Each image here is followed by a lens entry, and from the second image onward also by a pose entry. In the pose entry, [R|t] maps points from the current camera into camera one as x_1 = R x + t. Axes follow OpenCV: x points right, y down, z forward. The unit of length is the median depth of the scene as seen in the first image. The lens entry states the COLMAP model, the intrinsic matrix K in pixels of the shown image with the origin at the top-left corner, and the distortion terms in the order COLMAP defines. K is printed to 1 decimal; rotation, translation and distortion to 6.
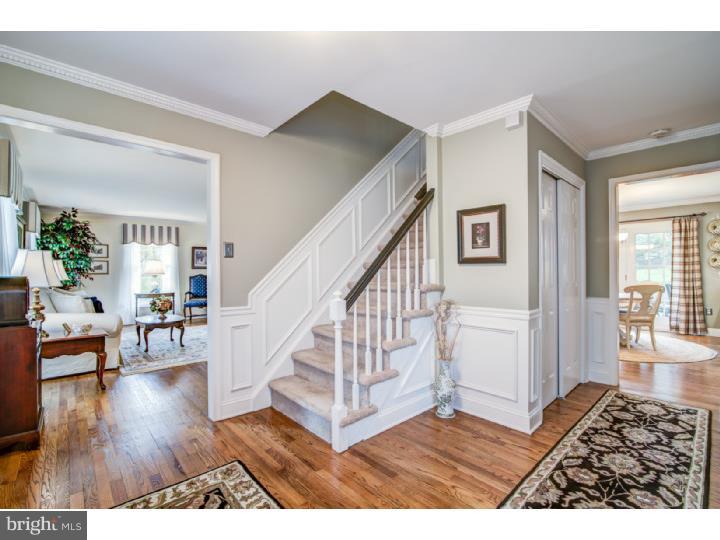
lens RADIAL K [[326.6, 0, 360.0], [0, 326.6, 270.0], [0, 0, 1]] dist [0.001223, -0.000150]
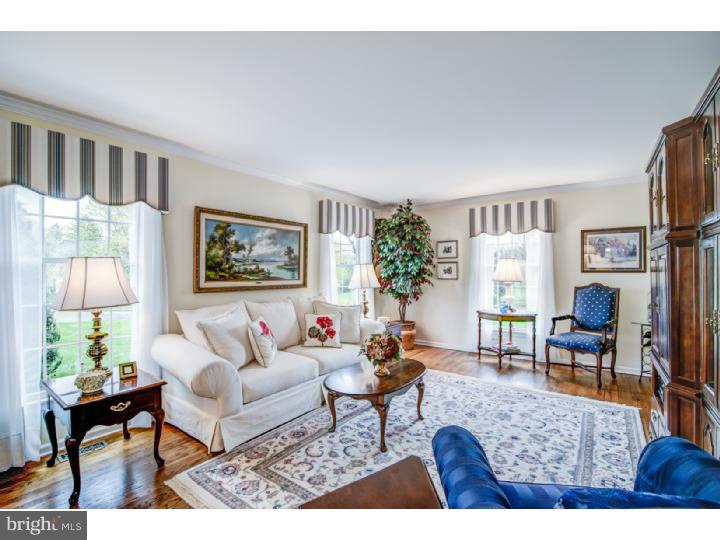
lens RADIAL K [[326.6, 0, 360.0], [0, 326.6, 270.0], [0, 0, 1]] dist [0.001223, -0.000150]
pose [[0.208865, -0.012375, -0.977866, -0.086635], [0.002234, 0.999923, -0.012177, -0.001899], [0.977942, 0.000359, 0.208877, 0.610701]]
